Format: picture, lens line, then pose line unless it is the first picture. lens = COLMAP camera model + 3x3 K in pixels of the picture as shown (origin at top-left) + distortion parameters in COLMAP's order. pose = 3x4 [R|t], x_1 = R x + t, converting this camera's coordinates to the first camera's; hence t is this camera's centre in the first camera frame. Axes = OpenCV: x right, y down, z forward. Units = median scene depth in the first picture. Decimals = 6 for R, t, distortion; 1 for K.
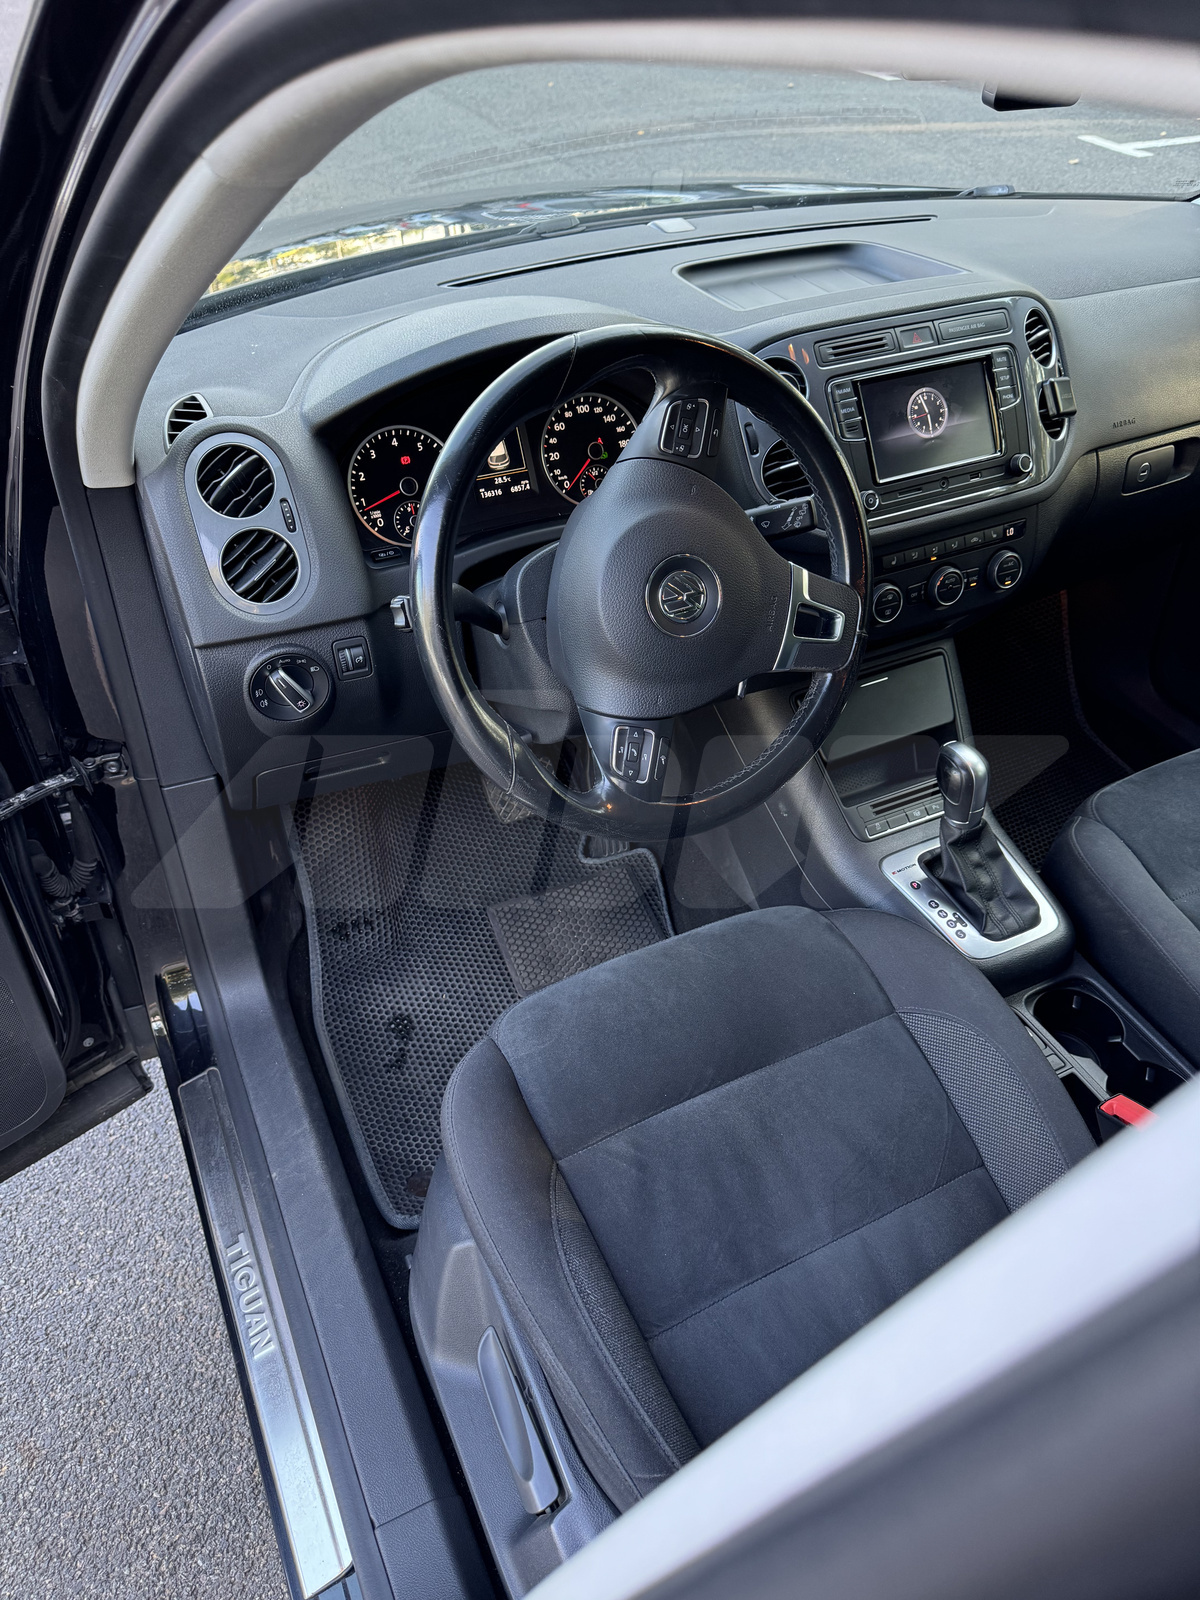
lens RADIAL K [[1124.6, 0, 599.2], [0, 1124.6, 811.3], [0, 0, 1]] dist [0.133909, -0.292106]
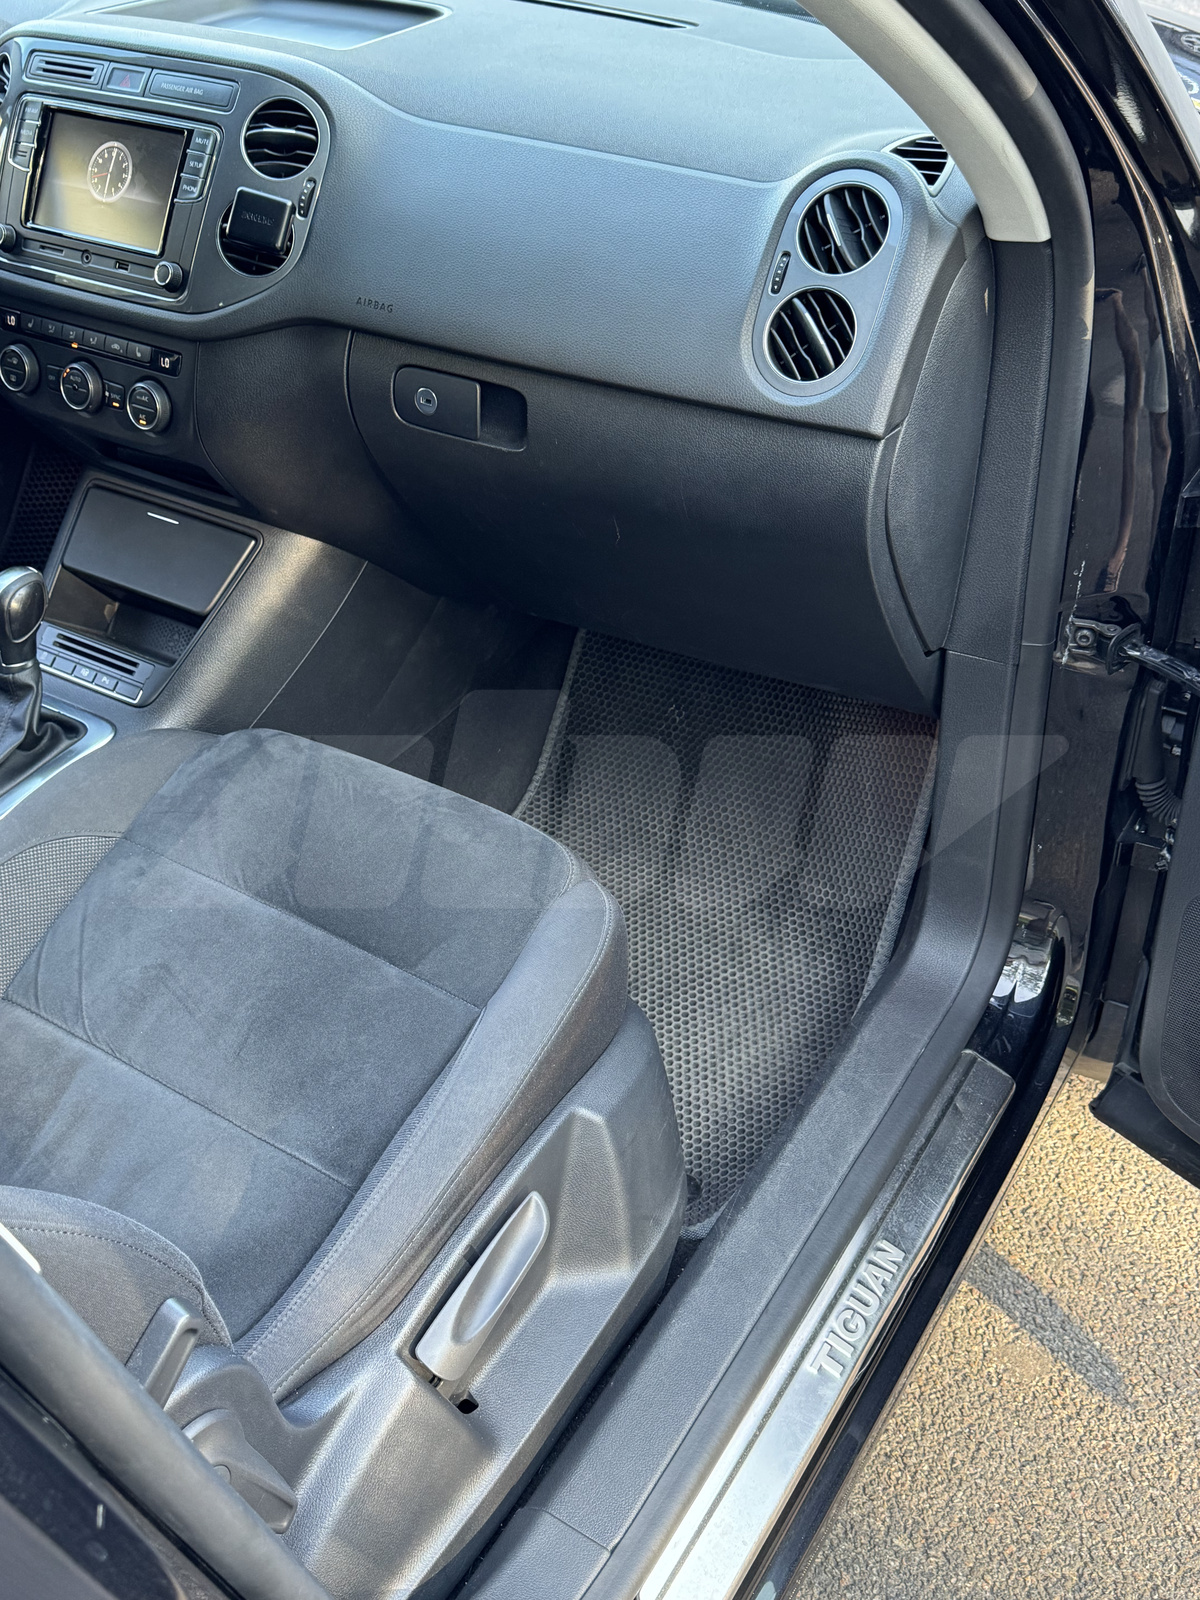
lens RADIAL K [[1576.9, 0, 600.0], [0, 1576.9, 800.0], [0, 0, 1]] dist [0.063389, -0.128152]
pose [[0.530814, 0.514692, -0.673297, 1.432333], [-0.541255, 0.817216, 0.197994, -0.385764], [0.652135, 0.259327, 0.712369, 0.518418]]
